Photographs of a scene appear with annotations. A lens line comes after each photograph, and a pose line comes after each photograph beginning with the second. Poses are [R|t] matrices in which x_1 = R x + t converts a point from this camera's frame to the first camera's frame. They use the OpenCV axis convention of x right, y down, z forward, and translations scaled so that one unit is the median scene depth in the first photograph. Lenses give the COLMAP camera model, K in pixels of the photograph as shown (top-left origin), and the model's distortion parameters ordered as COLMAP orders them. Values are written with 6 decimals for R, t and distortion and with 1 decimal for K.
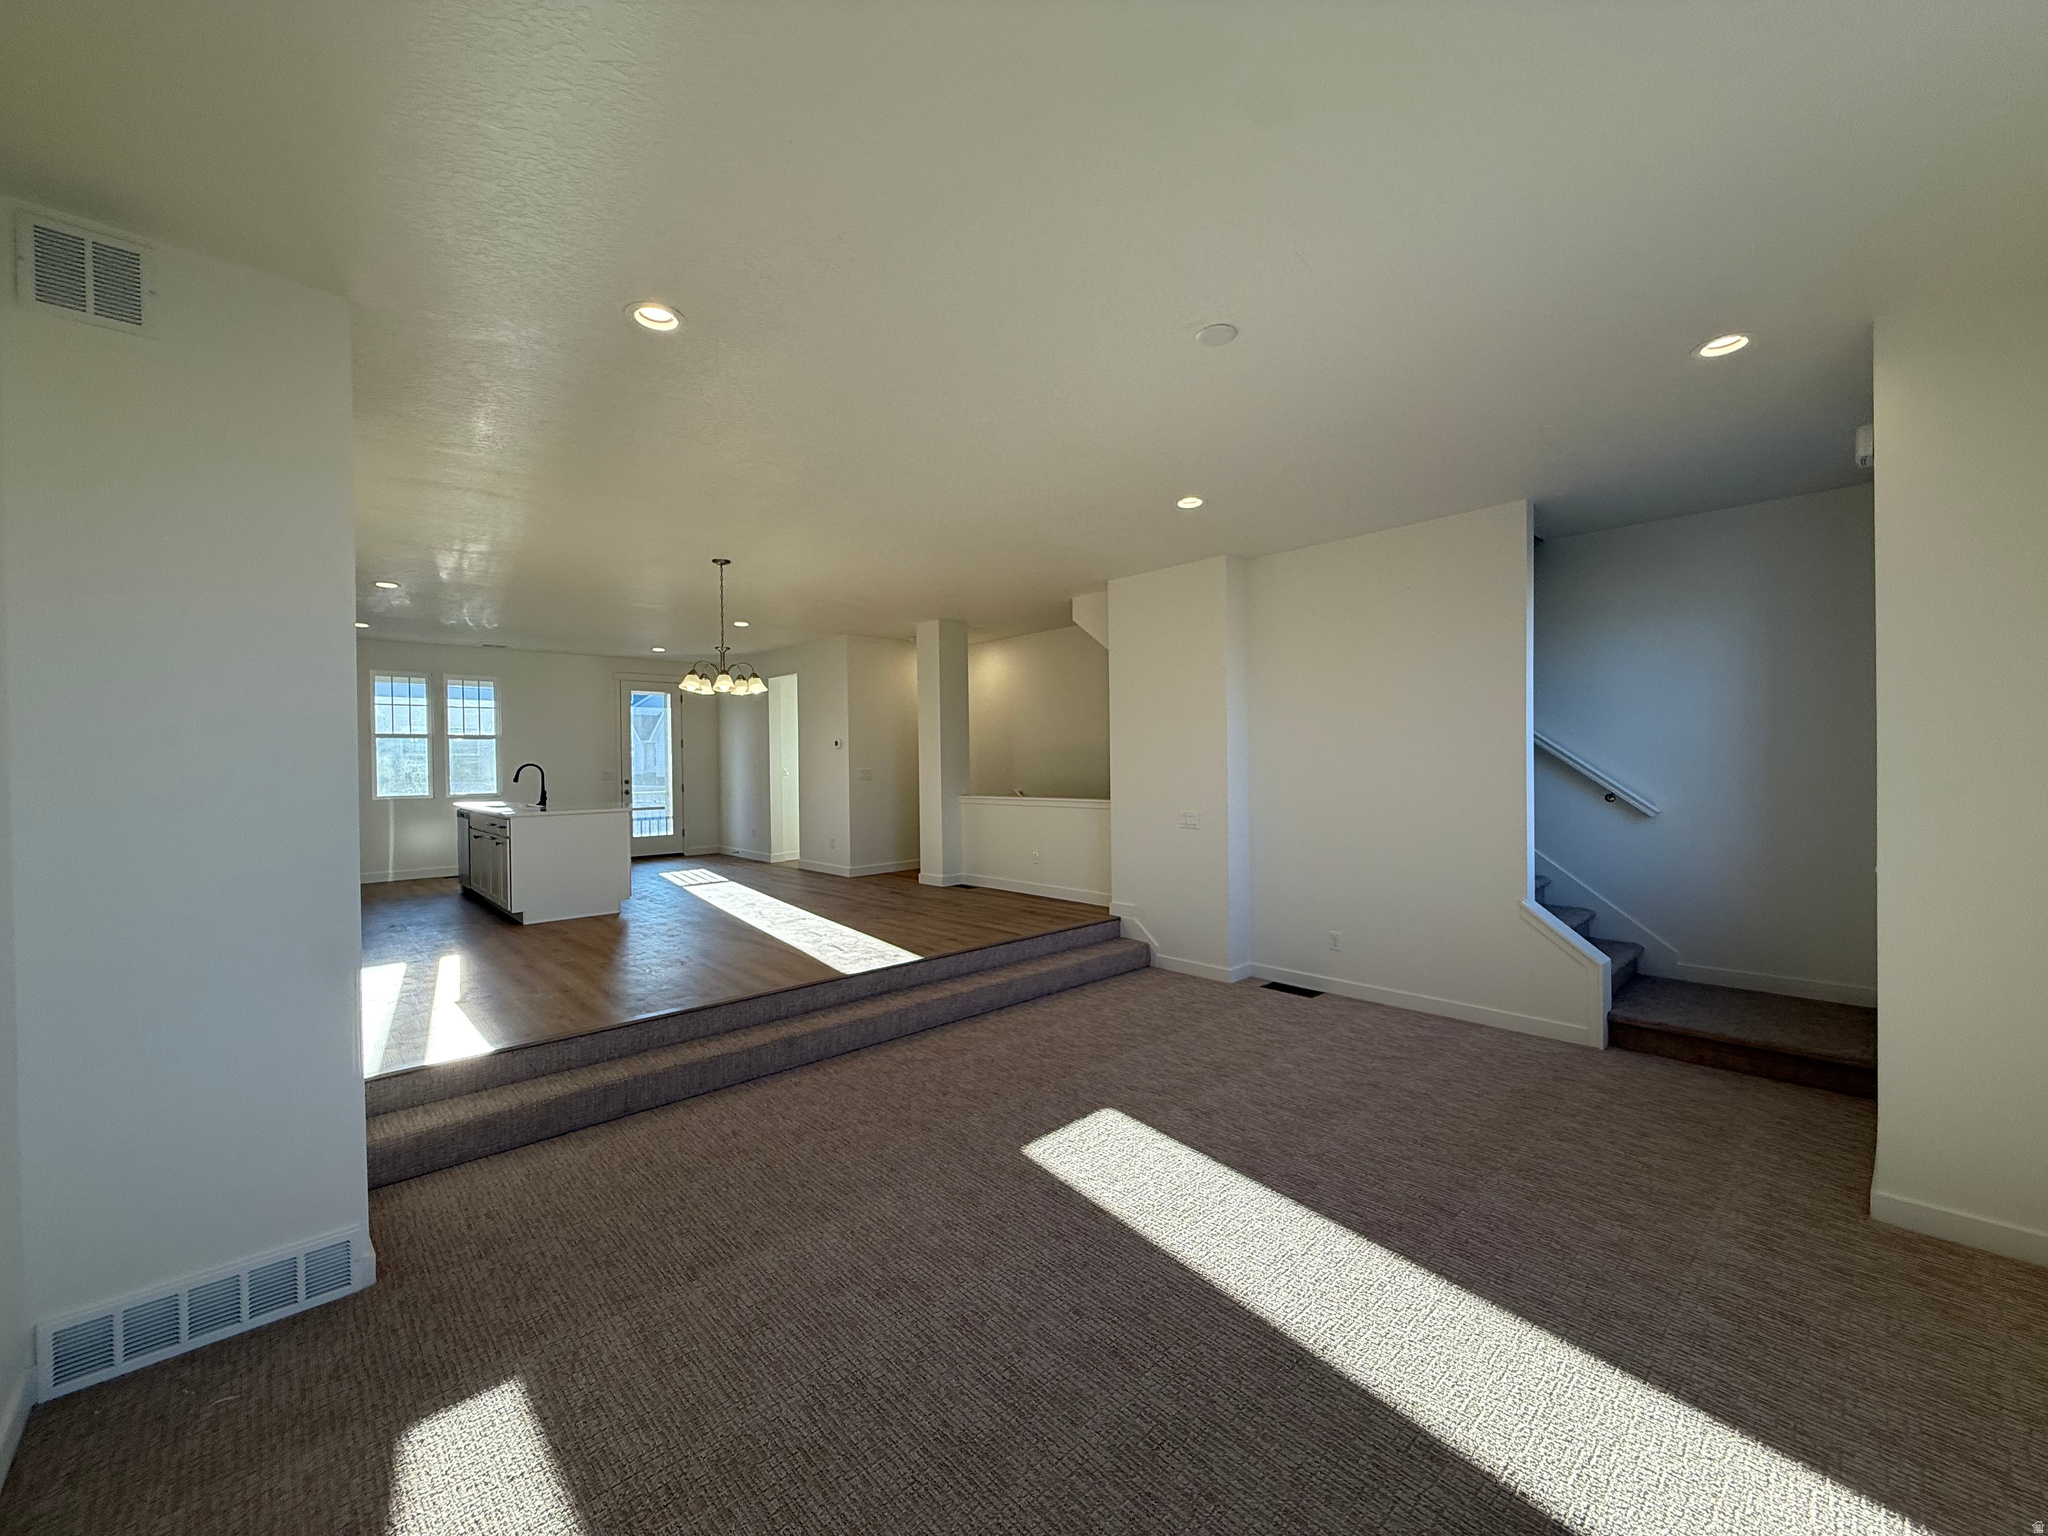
lens RADIAL K [[810.8, 0, 1016.3], [0, 810.8, 768.8], [0, 0, 1]] dist [0.004956, 0.000291]
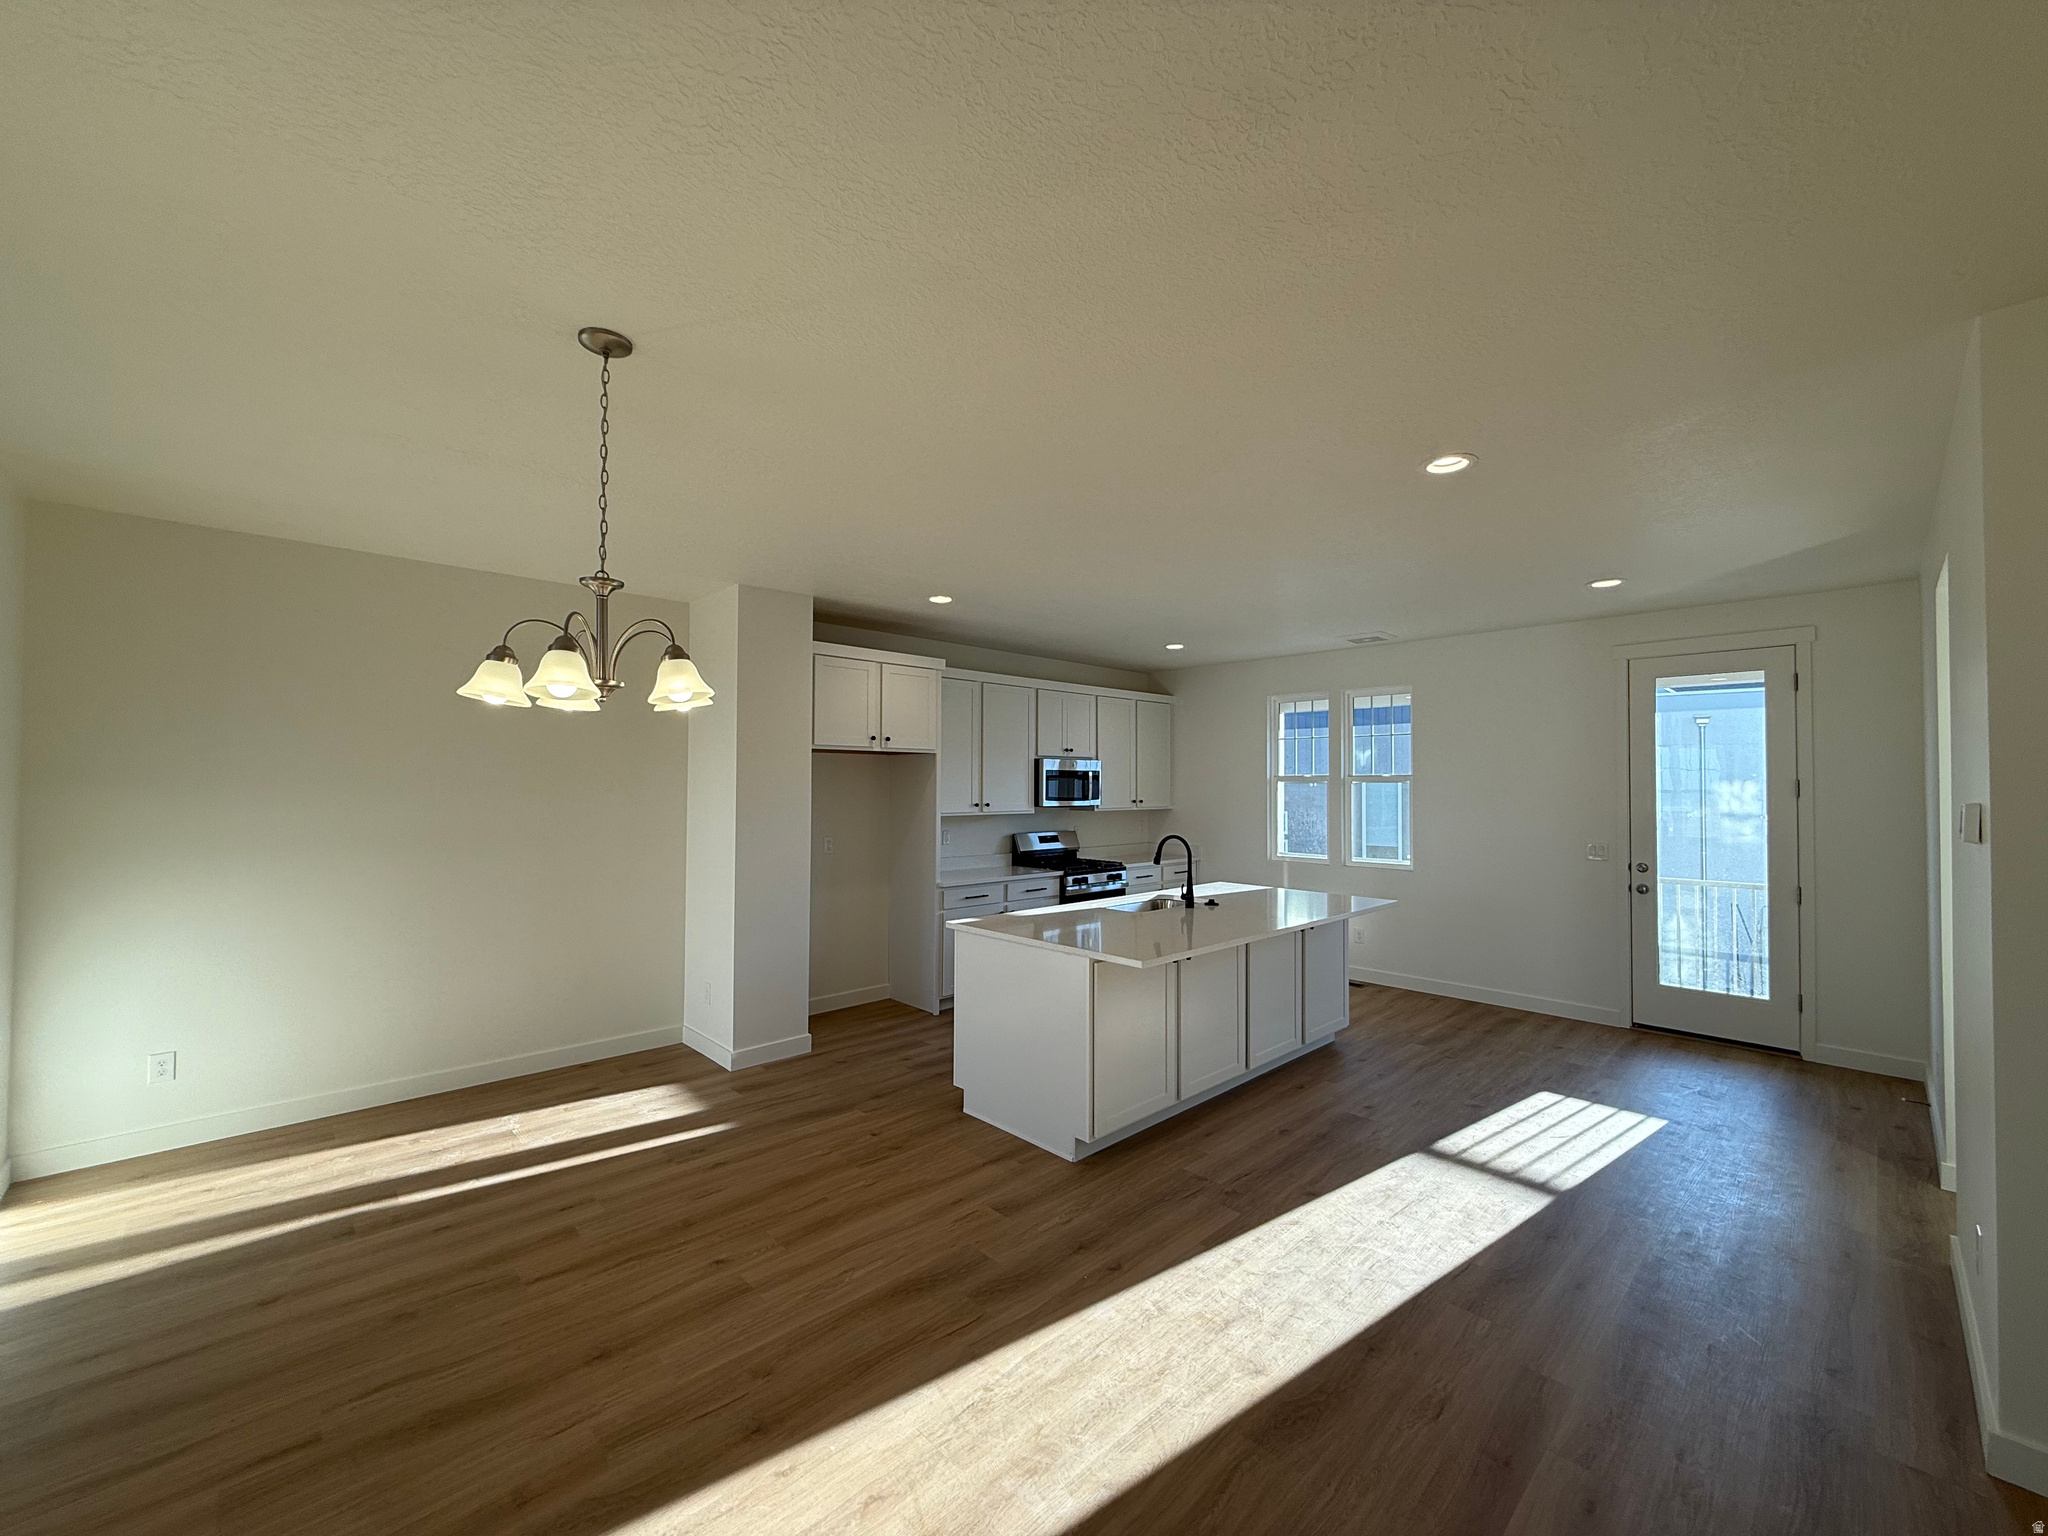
lens RADIAL K [[810.8, 0, 1016.3], [0, 810.8, 768.8], [0, 0, 1]] dist [0.004956, 0.000291]
pose [[0.011807, -0.009832, -0.999882, 0.000028], [-0.009303, 0.999907, -0.009942, -0.039806], [0.999887, 0.009419, 0.011714, 0.719519]]
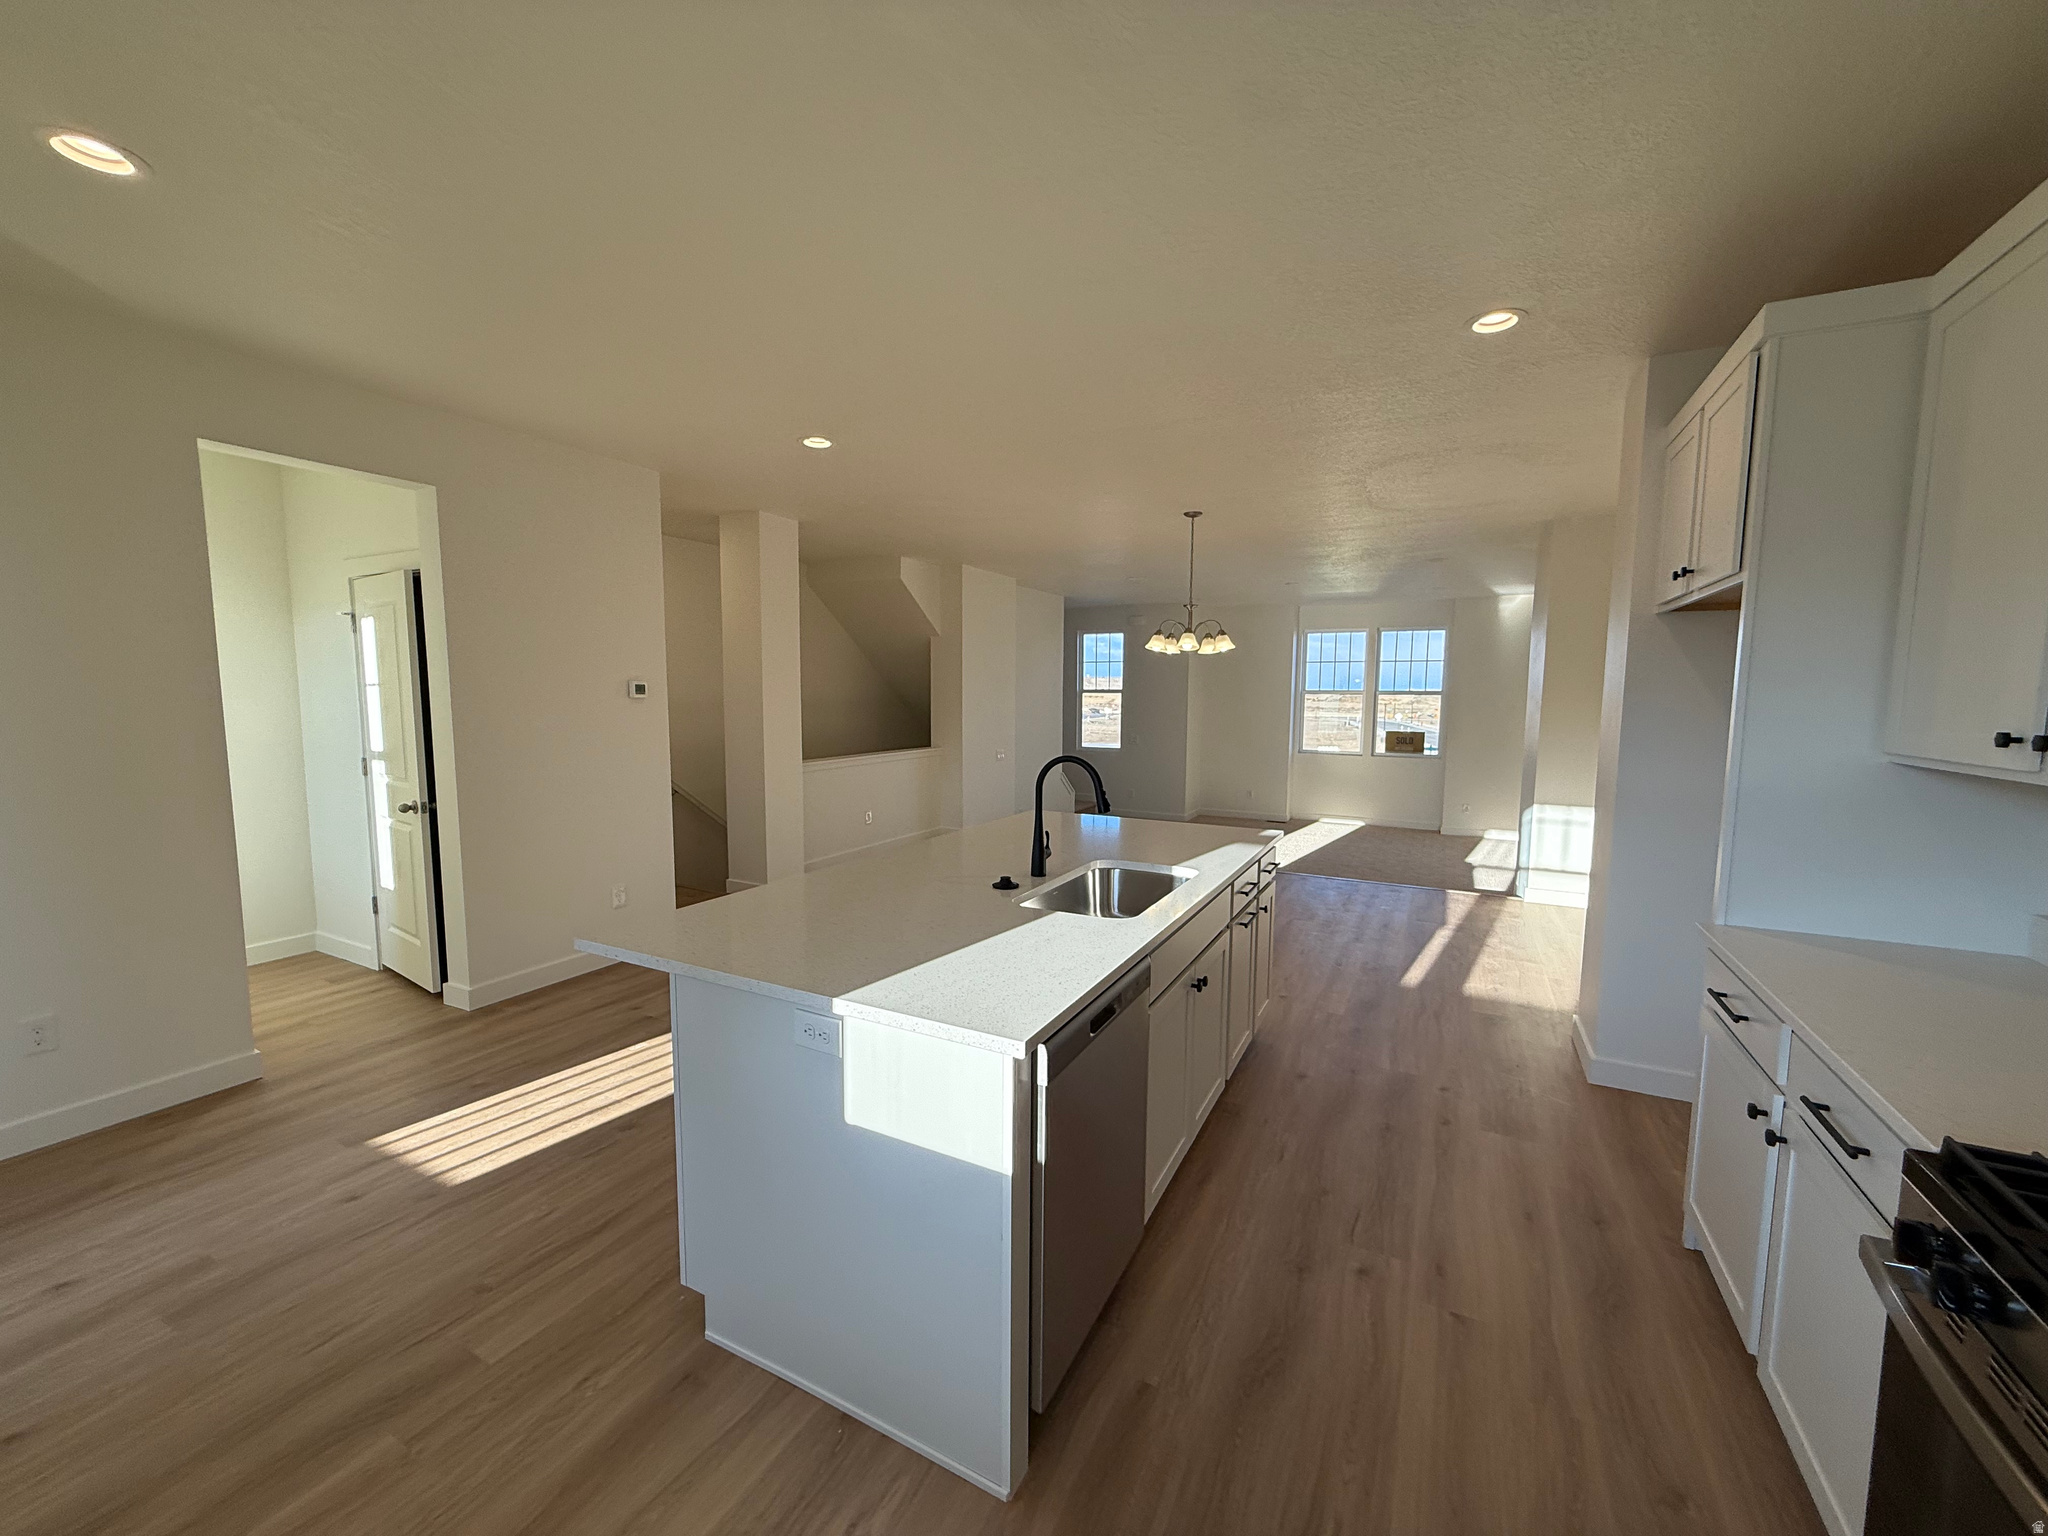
lens RADIAL K [[810.8, 0, 1016.3], [0, 810.8, 768.8], [0, 0, 1]] dist [0.004956, 0.000291]
pose [[-0.332026, -0.082918, 0.939619, -0.742606], [0.002220, 0.996057, 0.088683, -0.025522], [-0.943268, 0.031530, -0.330533, 0.929030]]
